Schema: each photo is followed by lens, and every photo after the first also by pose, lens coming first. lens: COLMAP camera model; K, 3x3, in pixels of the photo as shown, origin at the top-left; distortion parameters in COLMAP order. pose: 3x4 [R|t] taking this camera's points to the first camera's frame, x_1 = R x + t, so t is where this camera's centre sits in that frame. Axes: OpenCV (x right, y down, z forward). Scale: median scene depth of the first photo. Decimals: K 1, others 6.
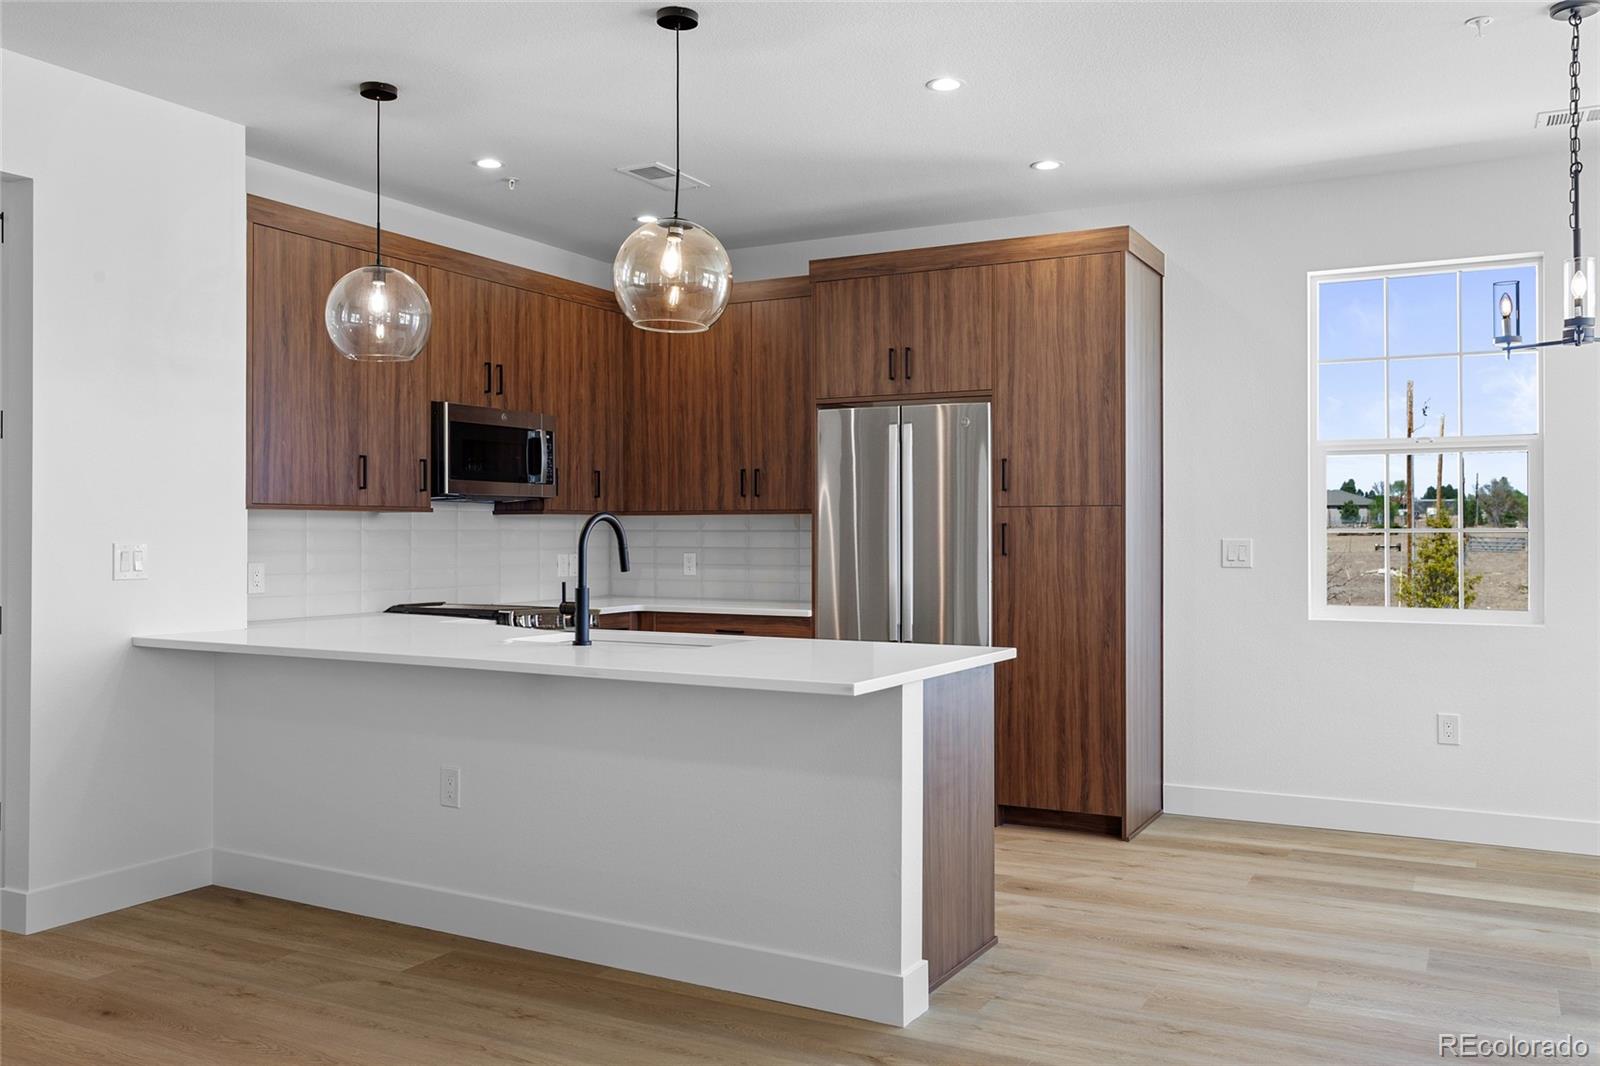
lens RADIAL K [[1315.0, 0, 798.8], [0, 1315.0, 525.4], [0, 0, 1]] dist [0.000342, 0.007795]
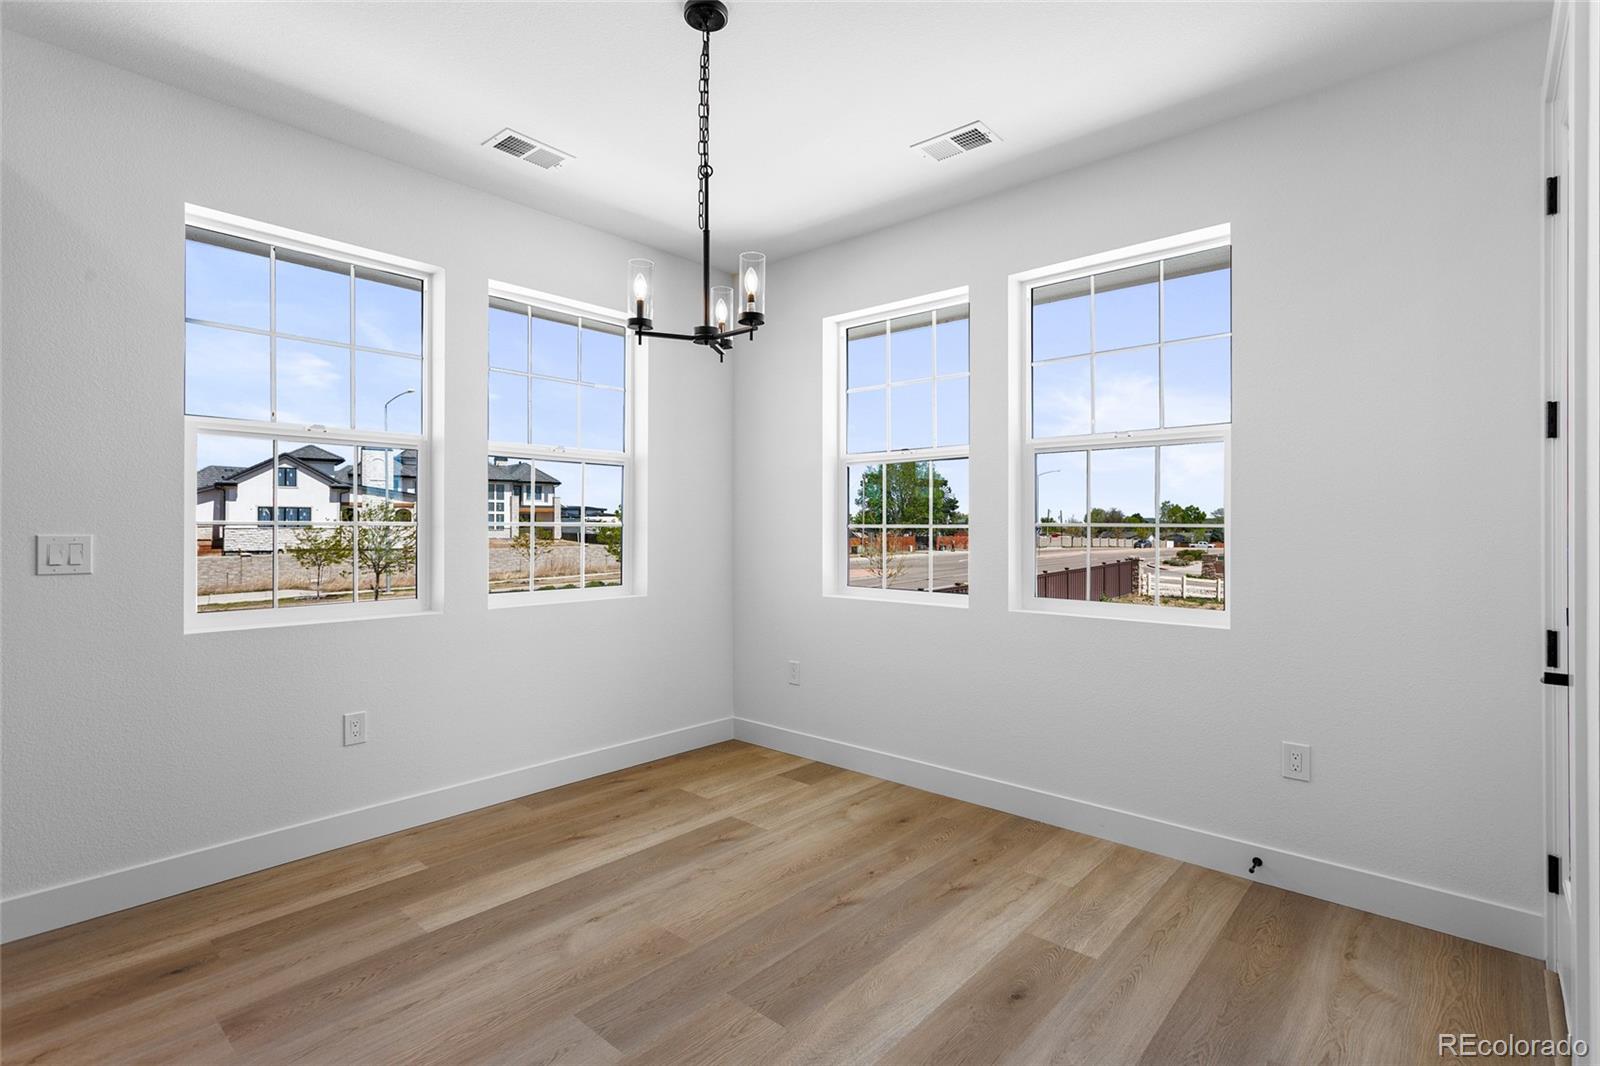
lens RADIAL K [[764.7, 0, 804.2], [0, 764.7, 526.2], [0, 0, 1]] dist [0.001951, 0.001683]
pose [[0.237594, 0.001886, 0.971363, 0.022479], [-0.007700, 0.999970, -0.000058, 0.002677], [-0.971334, -0.007465, 0.237602, 0.532750]]
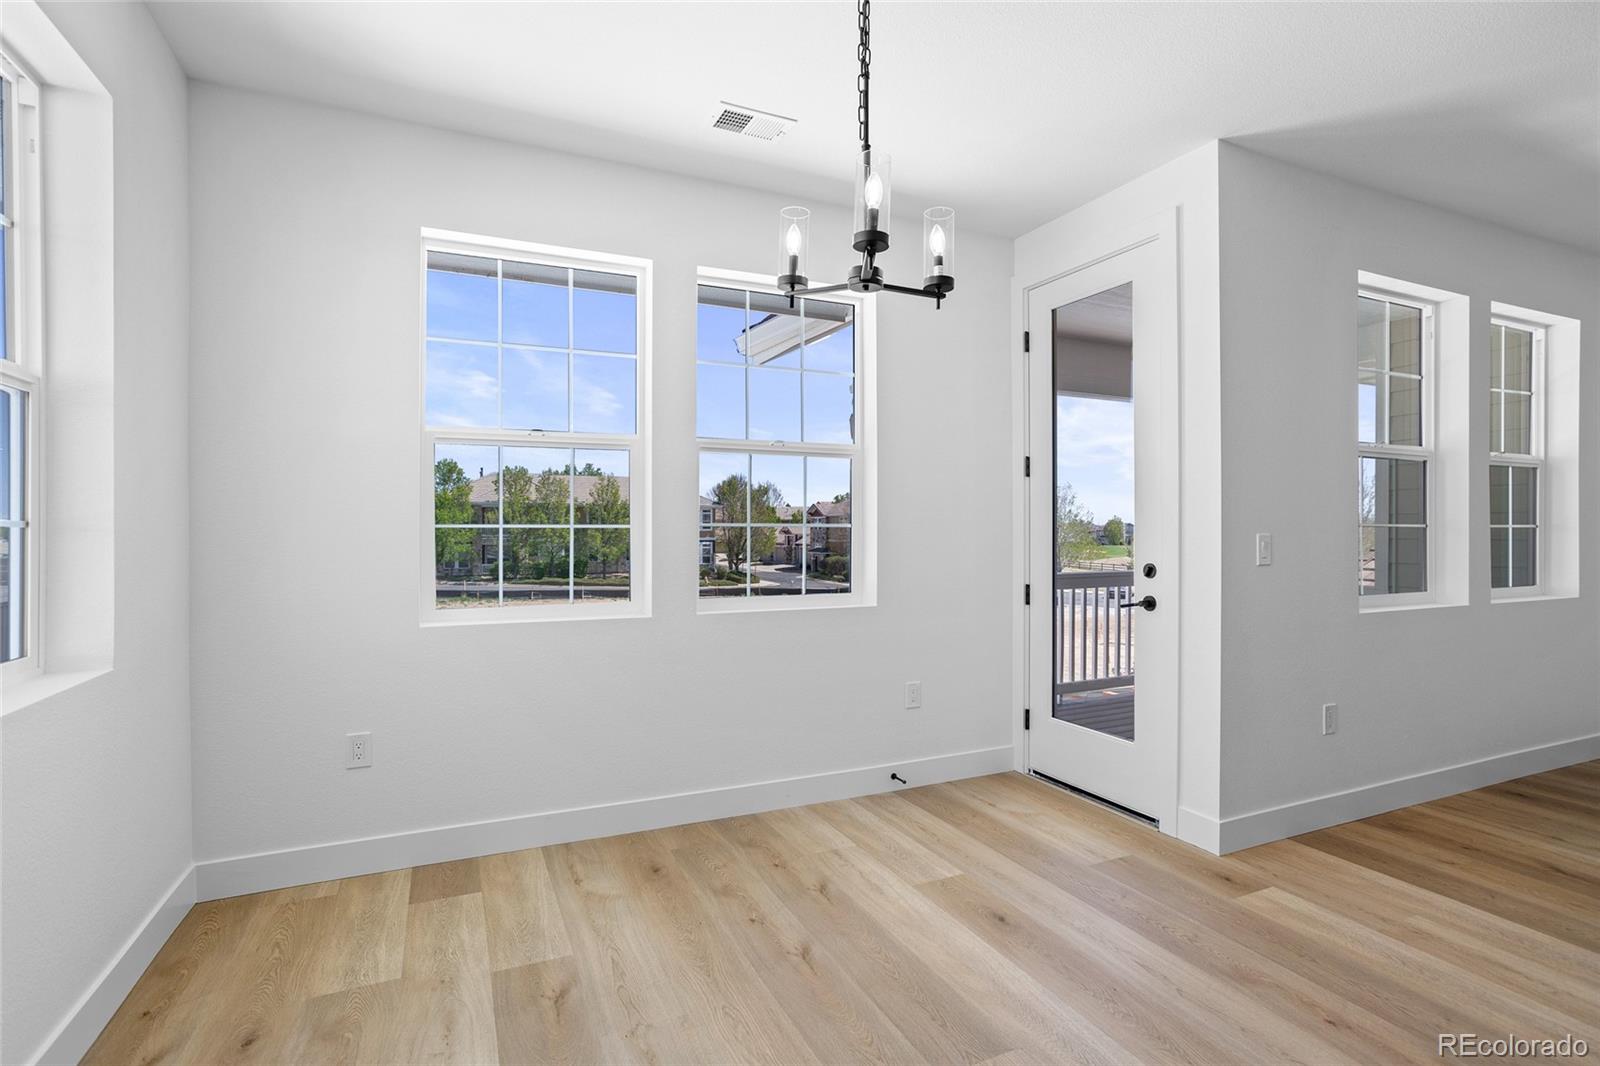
lens RADIAL K [[772.4, 0, 801.8], [0, 772.4, 529.4], [0, 0, 1]] dist [-0.050559, 0.031375]
pose [[-0.794633, -0.001036, 0.607089, 0.232873], [-0.002987, 0.999993, -0.002204, 0.005147], [-0.607083, -0.003565, -0.794631, 0.943225]]
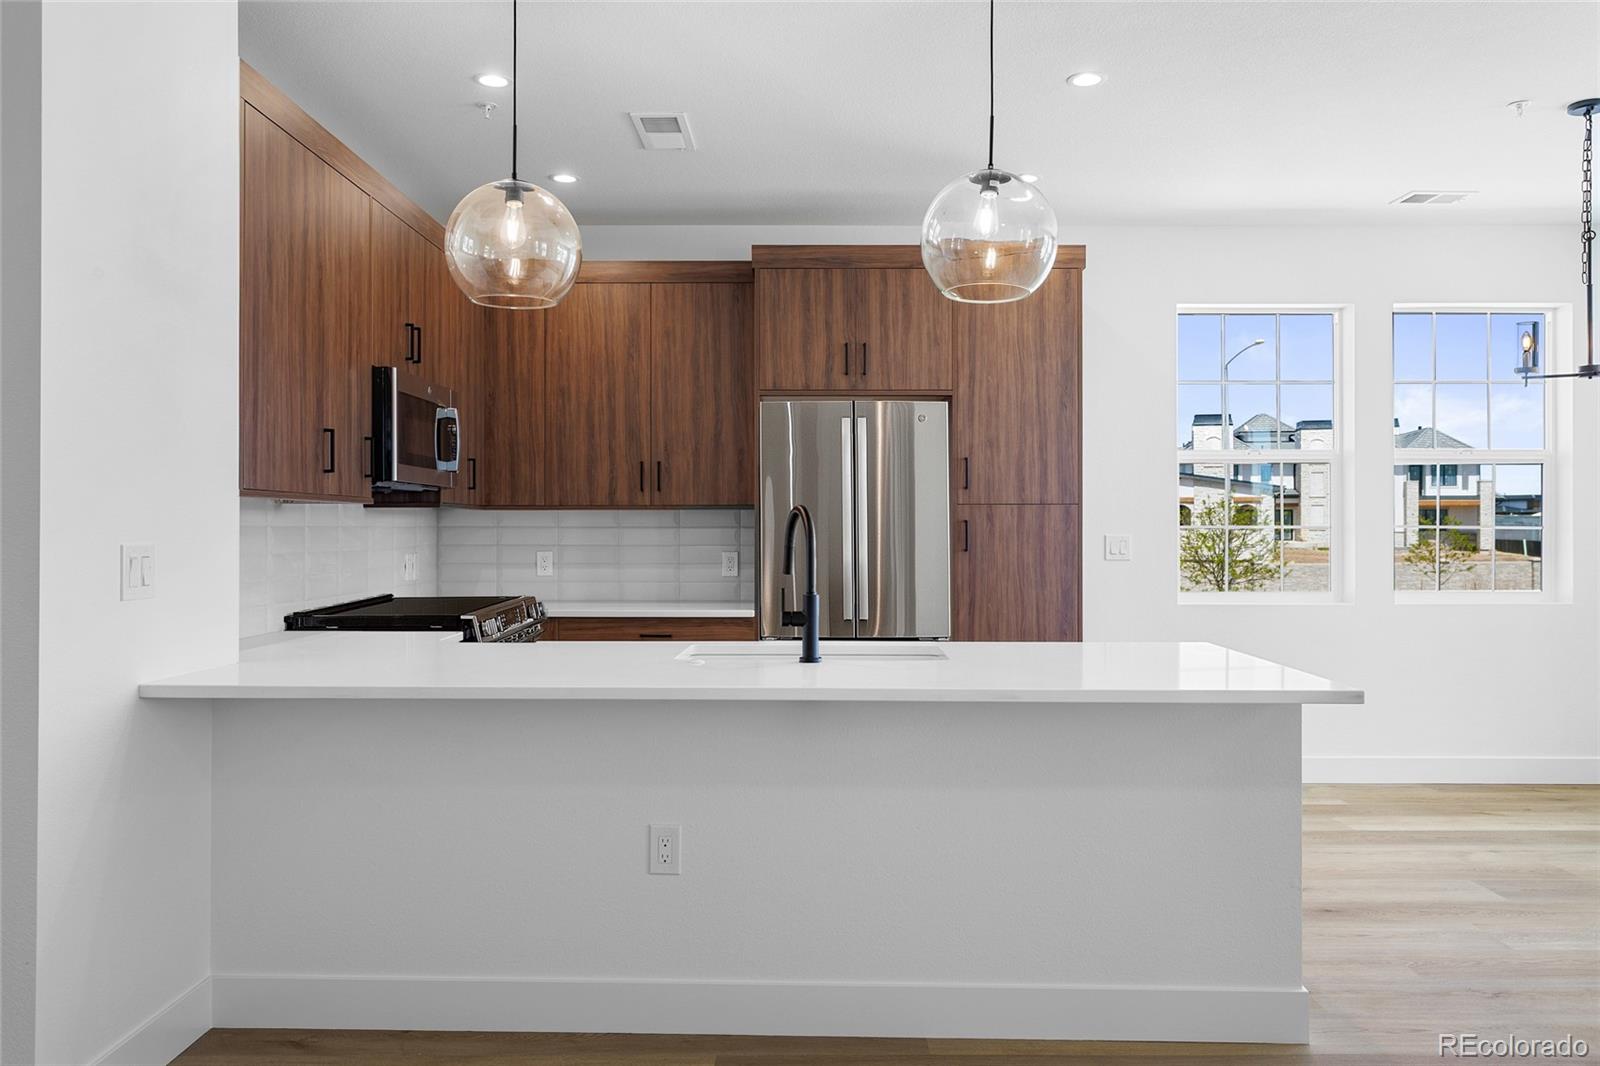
lens RADIAL K [[1164.6, 0, 803.3], [0, 1164.6, 524.1], [0, 0, 1]] dist [0.001987, 0.002875]
pose [[0.883006, 0.002189, 0.469357, -0.393221], [-0.002673, 0.999996, 0.000364, 0.001702], [-0.469354, -0.001576, 0.883008, 0.256332]]
